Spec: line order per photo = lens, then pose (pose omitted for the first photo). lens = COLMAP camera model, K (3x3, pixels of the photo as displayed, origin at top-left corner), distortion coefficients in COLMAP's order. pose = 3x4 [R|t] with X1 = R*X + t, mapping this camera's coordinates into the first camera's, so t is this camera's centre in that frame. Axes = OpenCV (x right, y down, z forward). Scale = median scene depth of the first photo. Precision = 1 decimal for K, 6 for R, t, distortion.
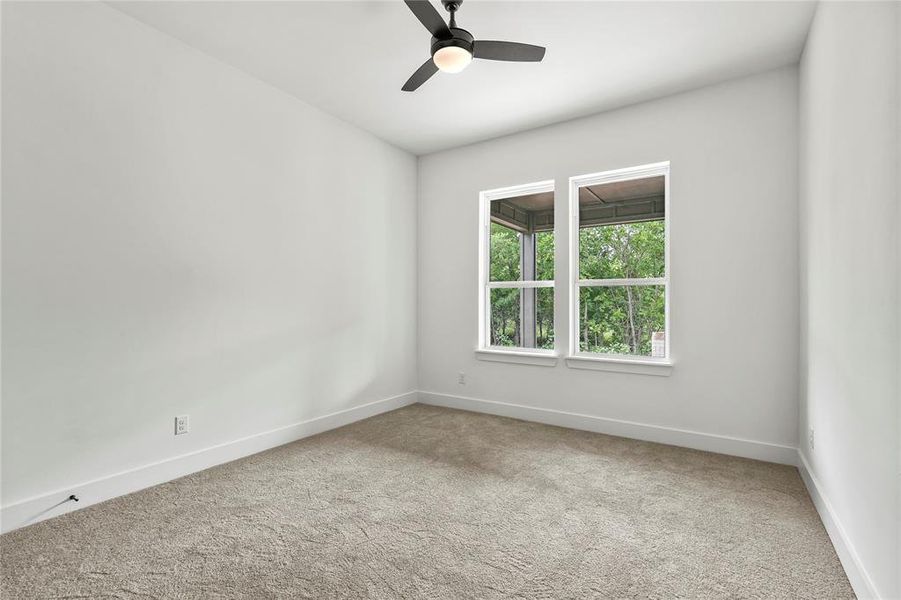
lens RADIAL K [[414.4, 0, 435.0], [0, 414.4, 303.5], [0, 0, 1]] dist [-0.001441, 0.000909]
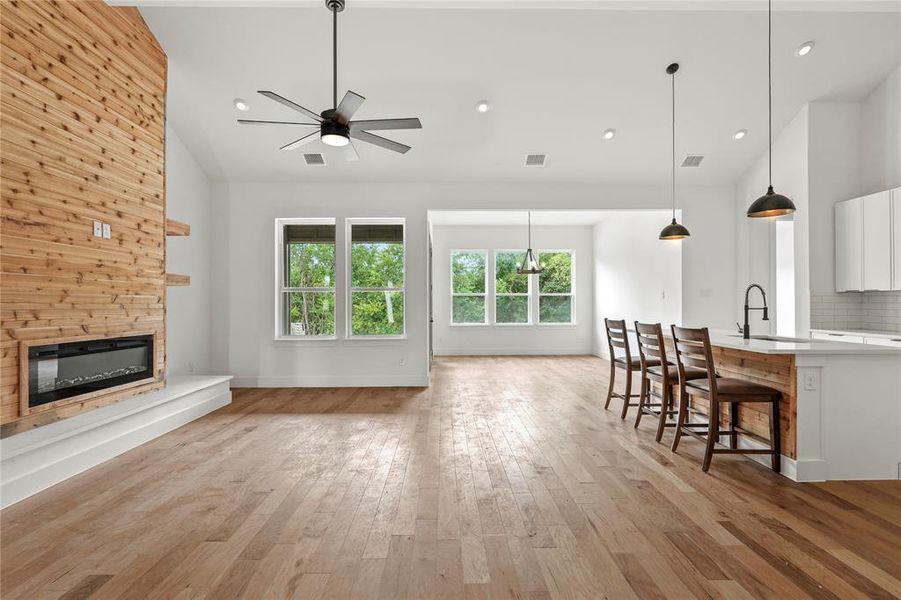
lens RADIAL K [[414.4, 0, 448.4], [0, 414.4, 303.2], [0, 0, 1]] dist [-0.001441, 0.000909]
pose [[0.824608, -0.002368, 0.565700, -0.204566], [0.001352, 0.999997, 0.002214, -0.002319], [-0.565704, -0.001061, 0.824608, -0.414489]]
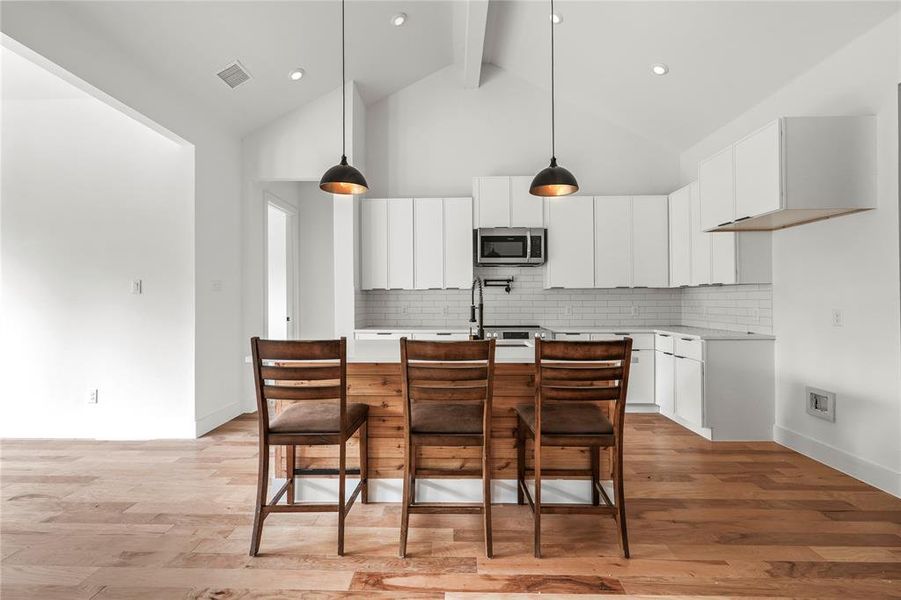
lens RADIAL K [[414.4, 0, 449.6], [0, 414.4, 298.9], [0, 0, 1]] dist [-0.001441, 0.000909]
pose [[-0.536227, 0.003473, 0.844066, 0.264378], [0.000113, 0.999992, -0.004042, 0.000149], [-0.844074, -0.002072, -0.536223, 0.326702]]
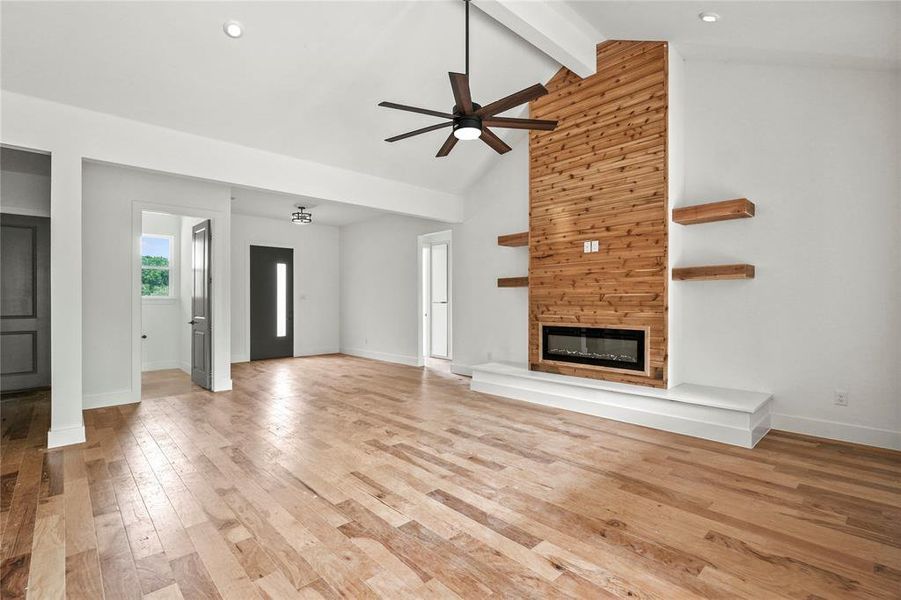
lens RADIAL K [[414.4, 0, 452.9], [0, 414.4, 302.2], [0, 0, 1]] dist [-0.001441, 0.000909]
pose [[-0.222562, -0.003167, -0.974913, 0.856307], [0.004016, 0.999983, -0.004165, 0.004659], [0.974910, -0.004842, -0.222546, 0.540353]]
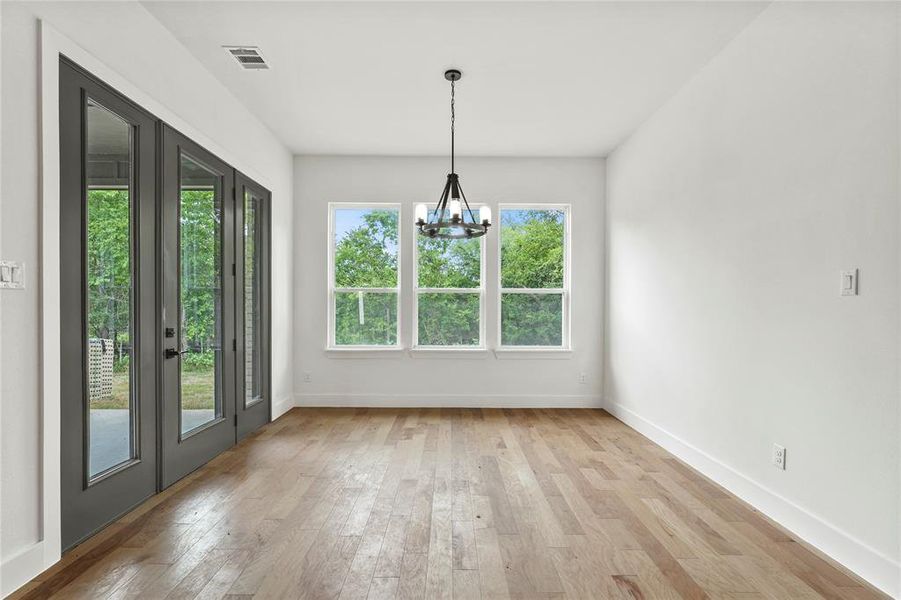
lens RADIAL K [[414.4, 0, 445.1], [0, 414.4, 314.7], [0, 0, 1]] dist [-0.001441, 0.000909]
pose [[0.836391, -0.007737, 0.548079, 0.712508], [-0.004379, 0.999774, 0.020797, -0.000499], [-0.548116, -0.019794, 0.836168, 0.277594]]
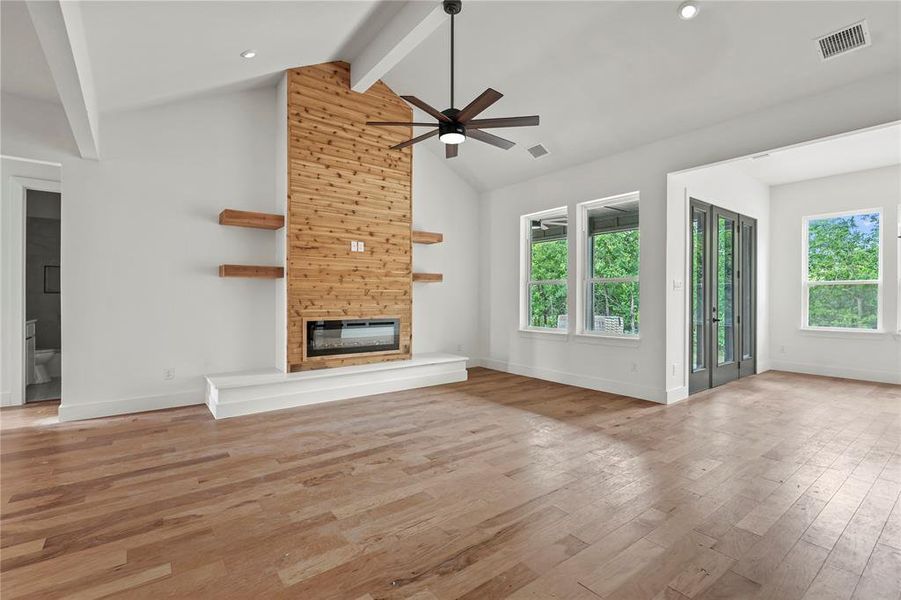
lens RADIAL K [[414.4, 0, 447.4], [0, 414.4, 298.5], [0, 0, 1]] dist [-0.001441, 0.000909]
pose [[0.944694, 0.001116, -0.327952, 0.349744], [0.000891, 0.999982, 0.005967, 0.000345], [0.327953, -0.005929, 0.944676, -0.421238]]
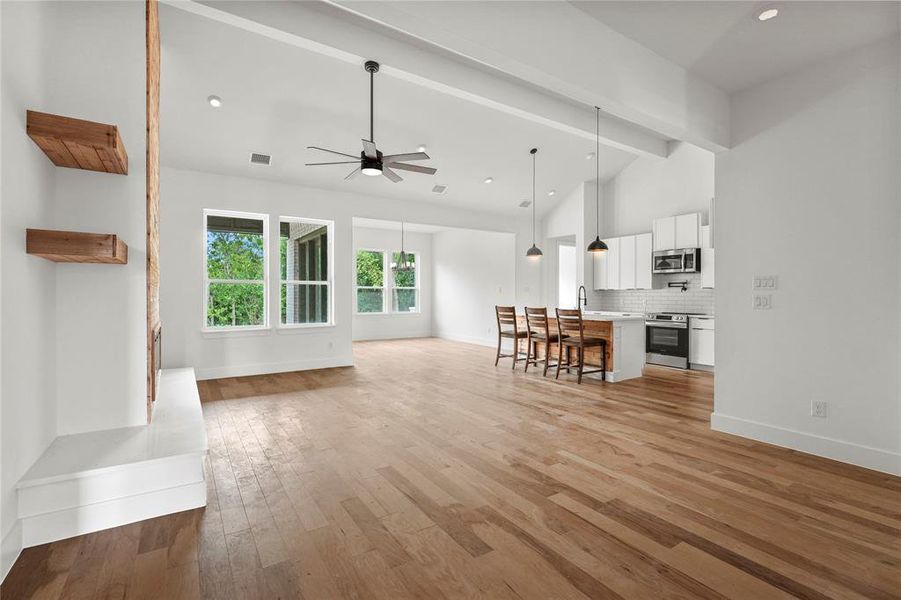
lens RADIAL K [[414.4, 0, 449.8], [0, 414.4, 296.3], [0, 0, 1]] dist [-0.001441, 0.000909]
pose [[0.392472, -0.003209, 0.919758, -0.846054], [-0.003713, 0.999980, 0.005073, -0.005352], [-0.919756, -0.005406, 0.392452, -0.222774]]
